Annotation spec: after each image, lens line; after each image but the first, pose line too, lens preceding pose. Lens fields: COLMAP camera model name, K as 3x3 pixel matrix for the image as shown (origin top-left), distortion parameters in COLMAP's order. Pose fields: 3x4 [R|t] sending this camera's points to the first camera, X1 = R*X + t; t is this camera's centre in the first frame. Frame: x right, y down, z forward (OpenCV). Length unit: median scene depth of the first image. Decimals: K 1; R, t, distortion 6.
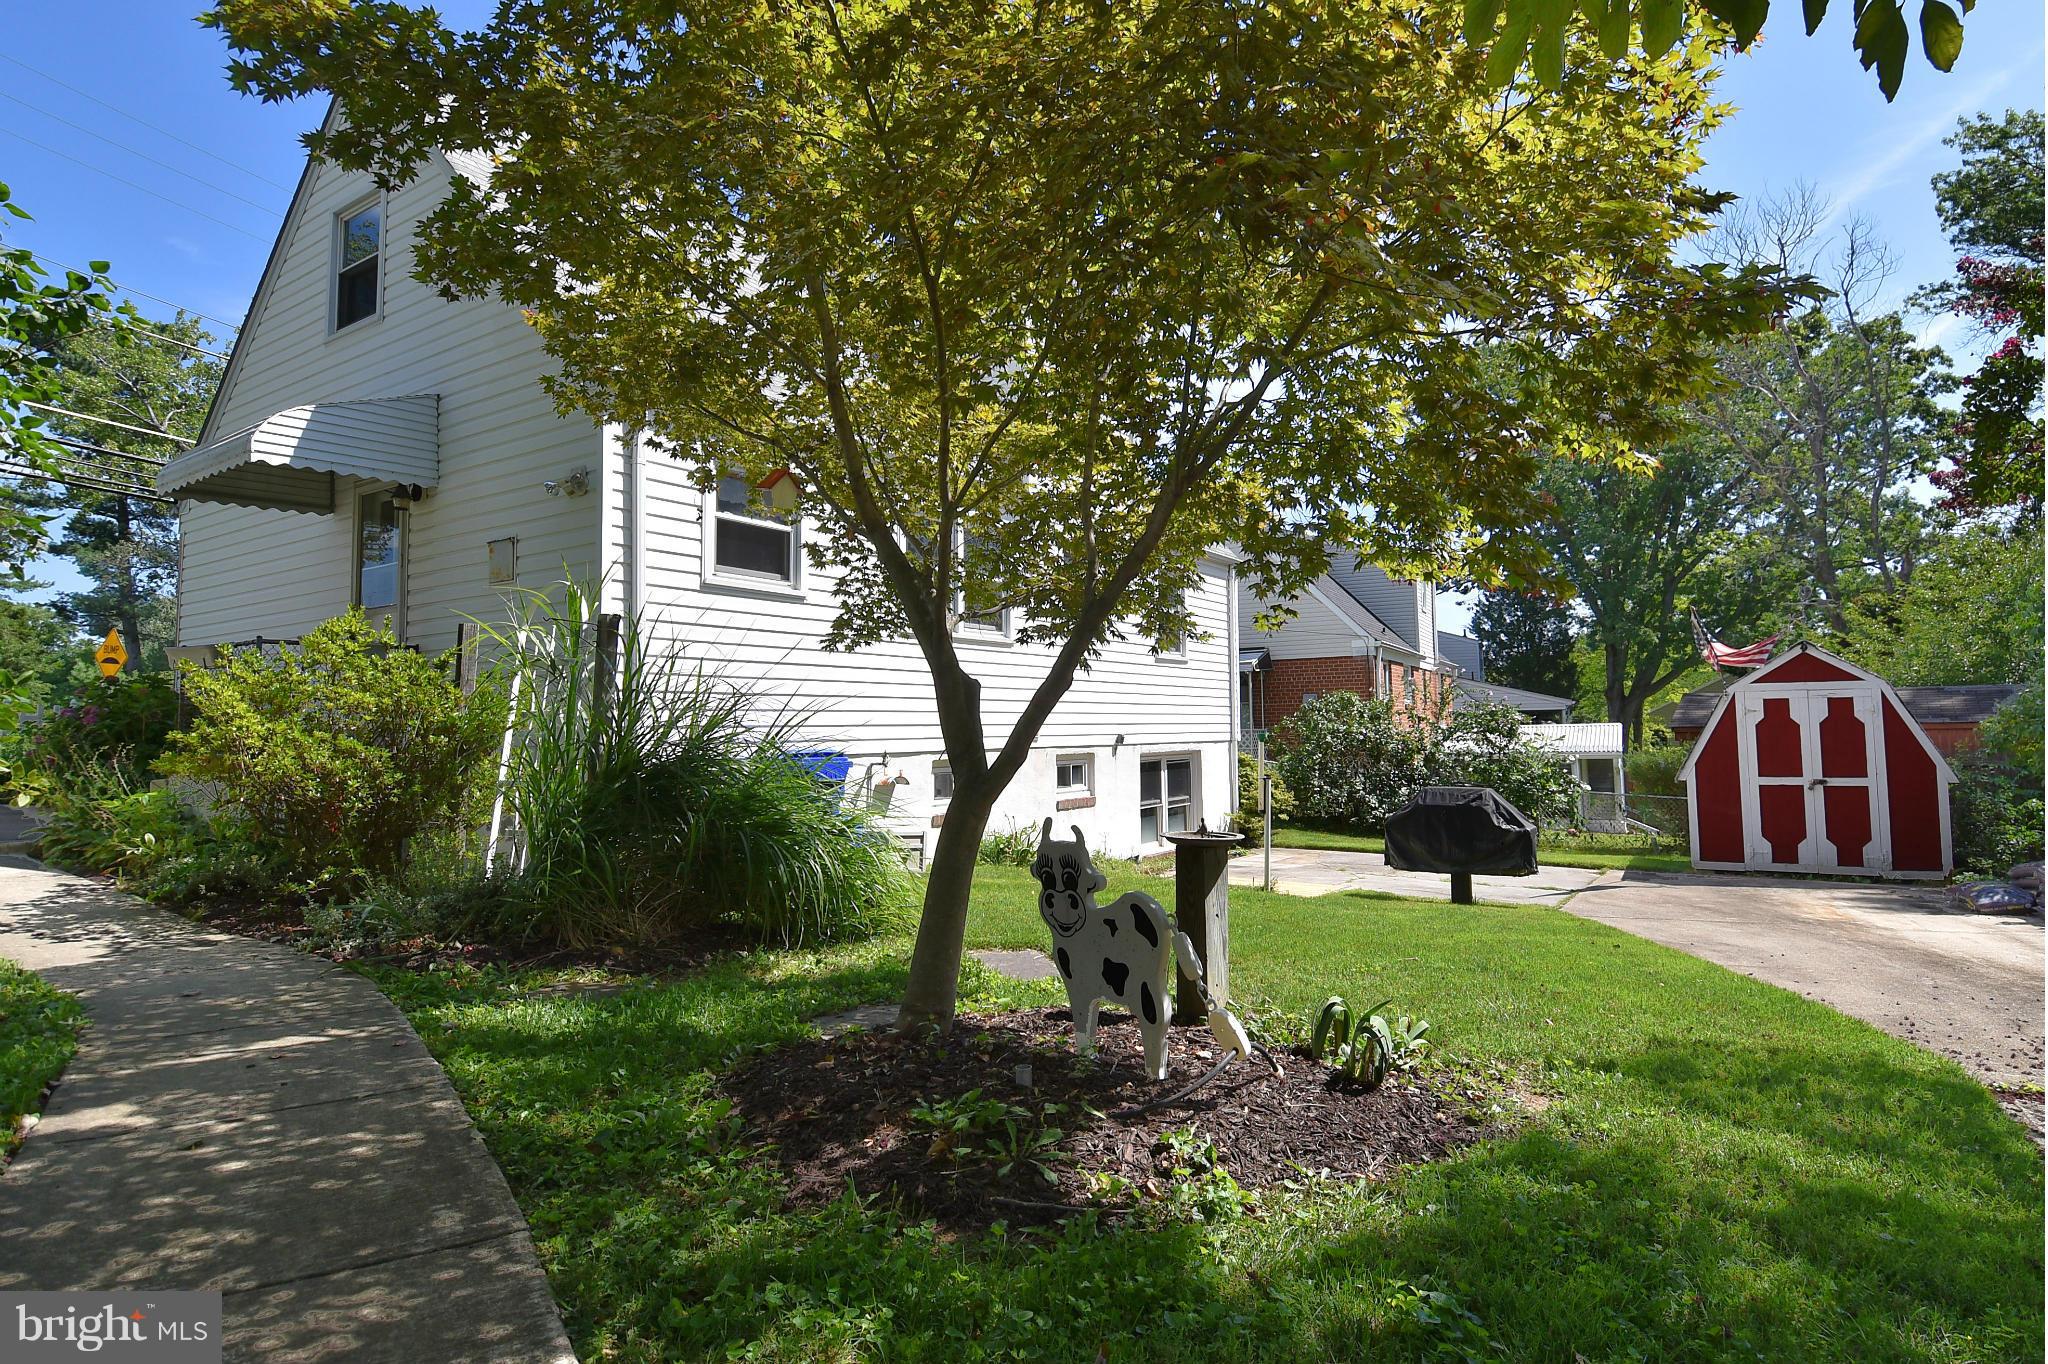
lens RADIAL K [[1106.0, 0, 1067.5], [0, 1106.0, 649.9], [0, 0, 1]] dist [0.056587, -0.066424]
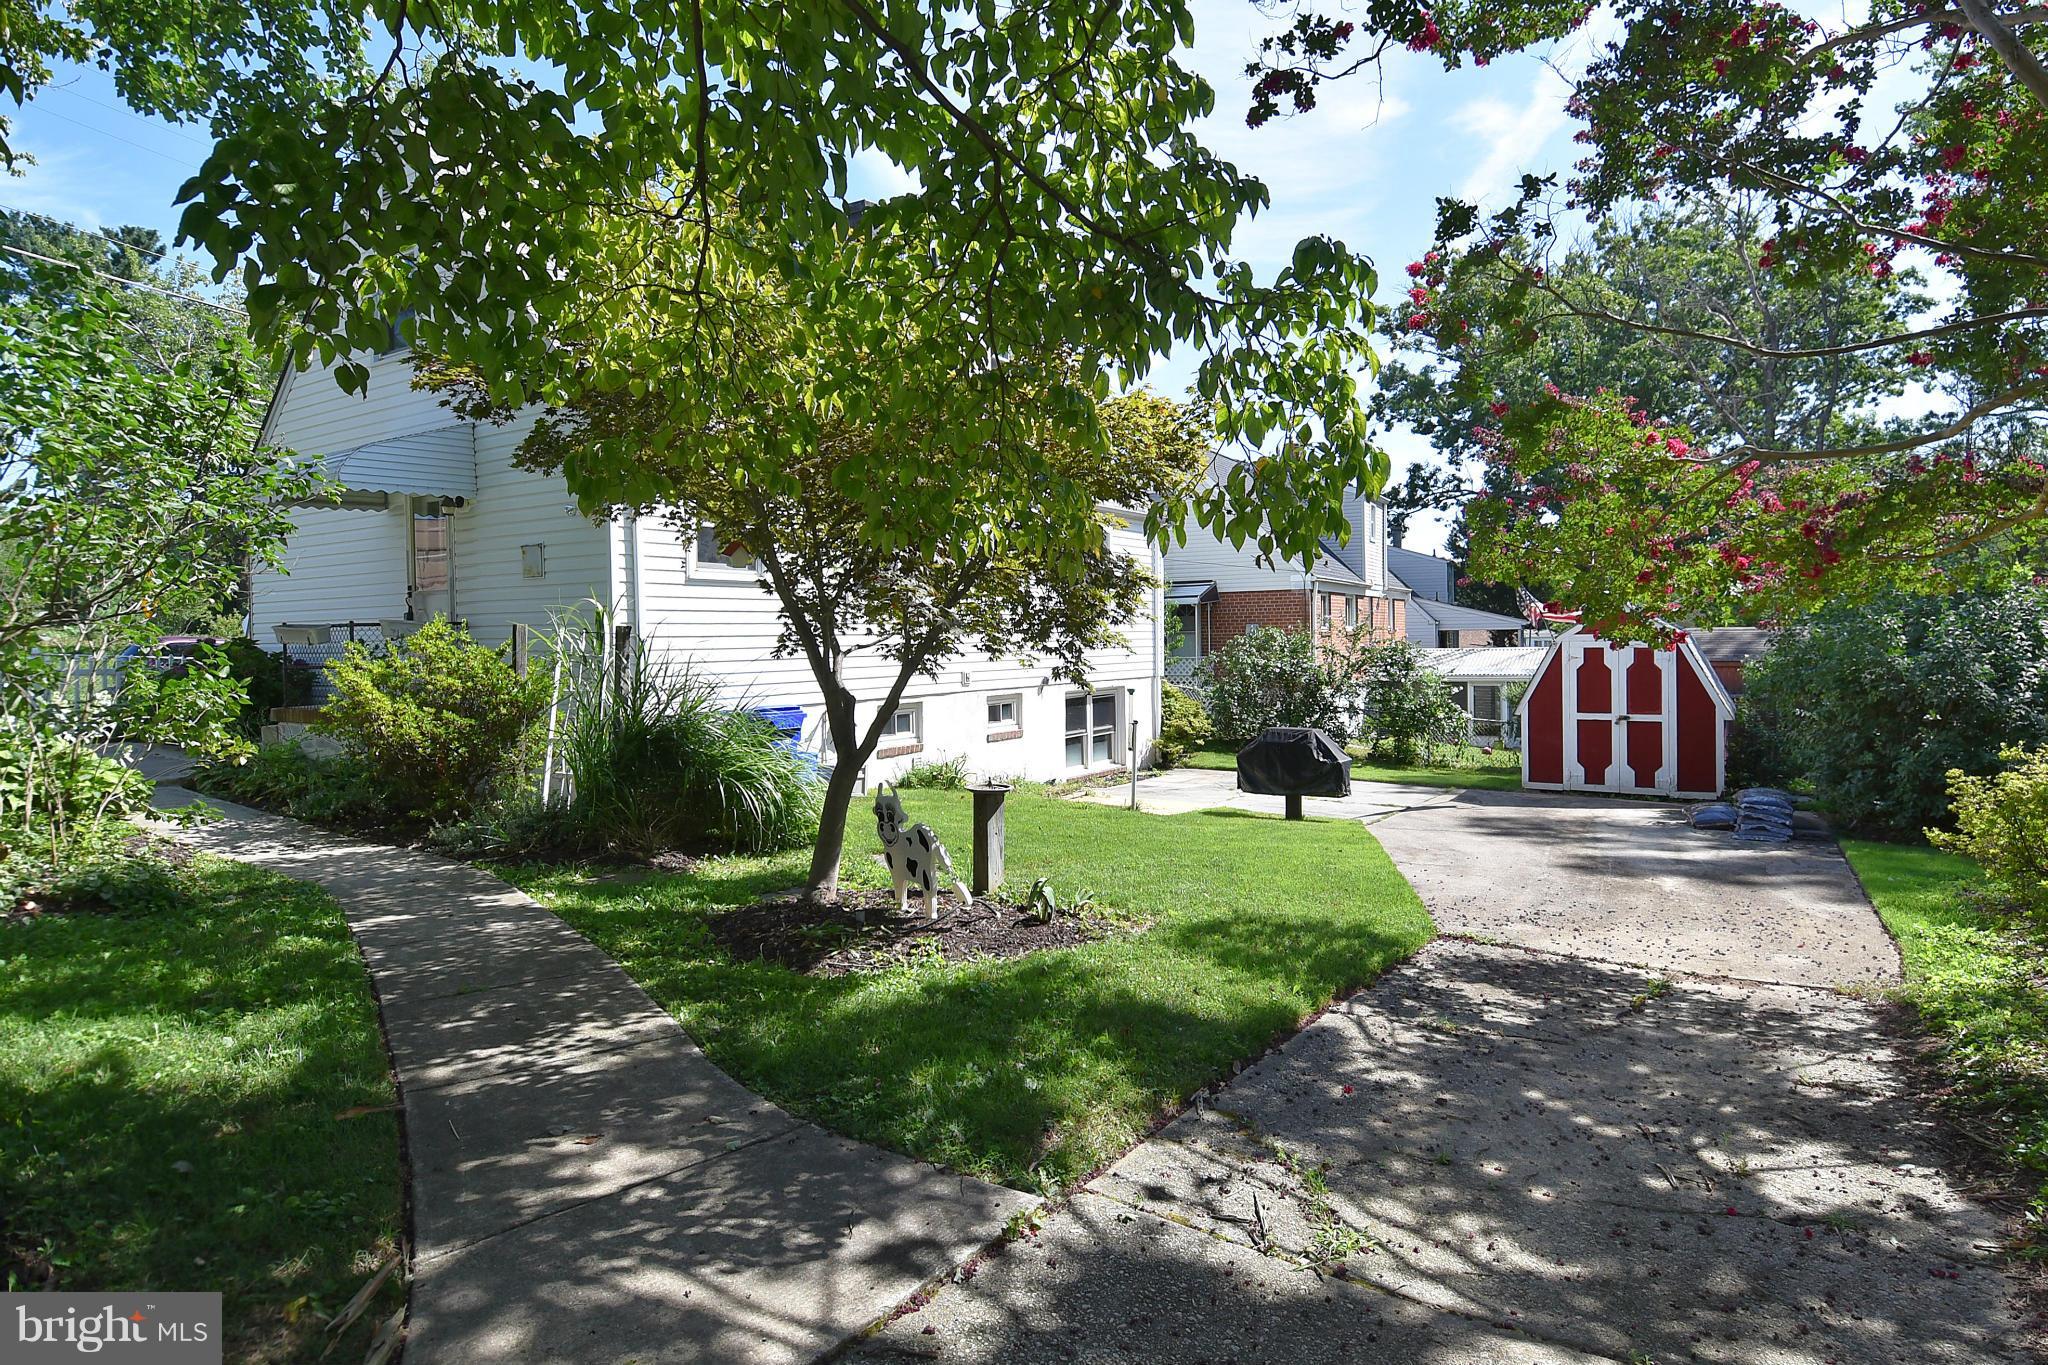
lens RADIAL K [[1106.0, 0, 1067.5], [0, 1106.0, 650.4], [0, 0, 1]] dist [0.056587, -0.066424]
pose [[0.999940, 0.001807, 0.010805, 0.063966], [-0.002667, 0.996783, 0.080104, -0.050739], [-0.010625, -0.080128, 0.996728, -0.192304]]
